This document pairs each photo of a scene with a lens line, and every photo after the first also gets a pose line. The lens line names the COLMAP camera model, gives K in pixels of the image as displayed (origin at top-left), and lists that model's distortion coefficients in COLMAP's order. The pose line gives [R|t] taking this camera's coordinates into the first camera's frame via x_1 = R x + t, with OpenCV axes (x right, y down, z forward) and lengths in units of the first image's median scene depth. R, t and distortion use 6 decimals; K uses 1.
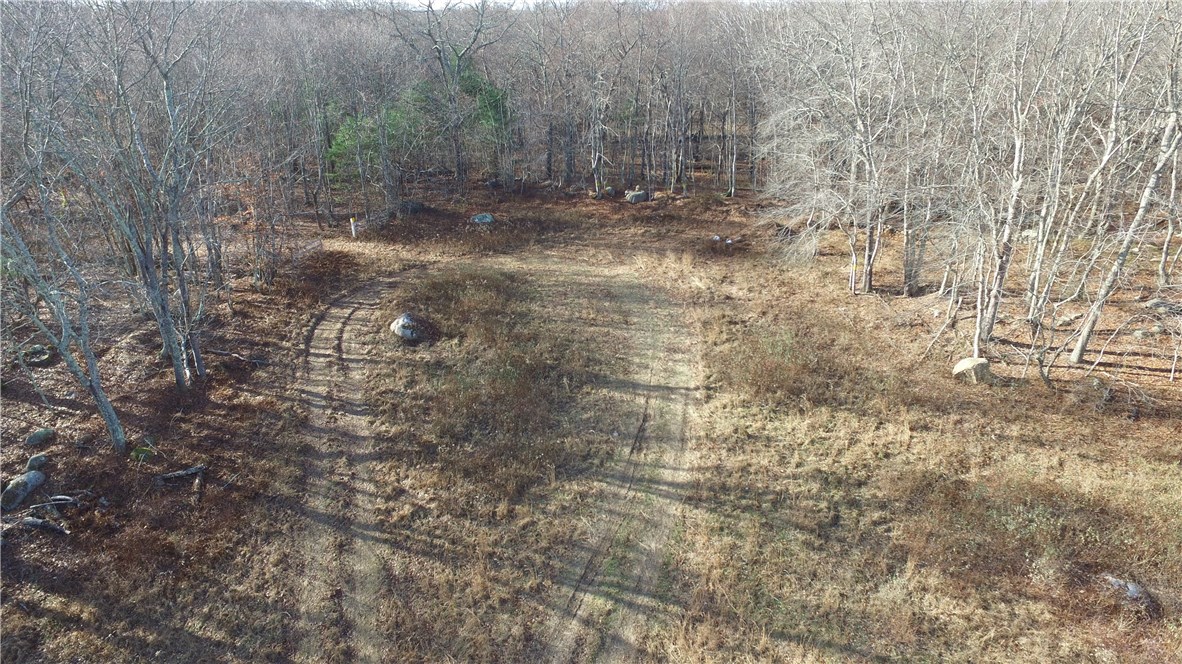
lens RADIAL K [[692.8, 0, 589.1], [0, 692.8, 331.3], [0, 0, 1]] dist [-0.121478, 0.087432]
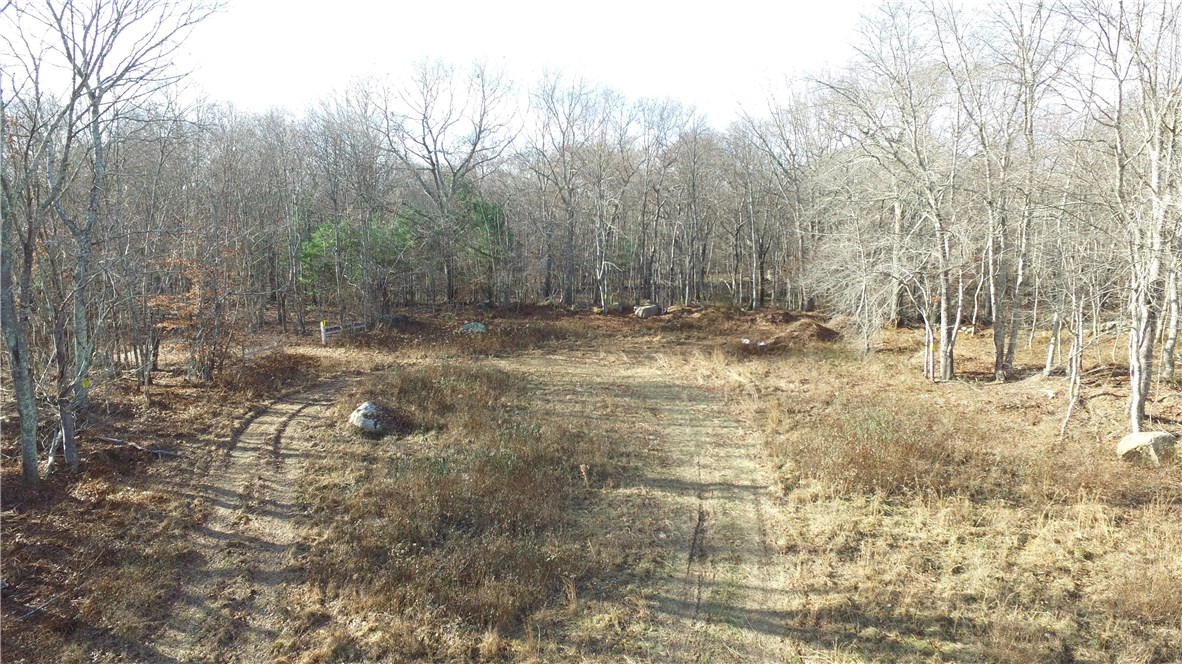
lens RADIAL K [[692.8, 0, 589.1], [0, 692.8, 331.3], [0, 0, 1]] dist [-0.121478, 0.087432]
pose [[0.999915, -0.001143, 0.013000, -0.030097], [0.004385, 0.967683, -0.252133, 0.091953], [-0.012292, 0.252169, 0.967605, 0.232482]]
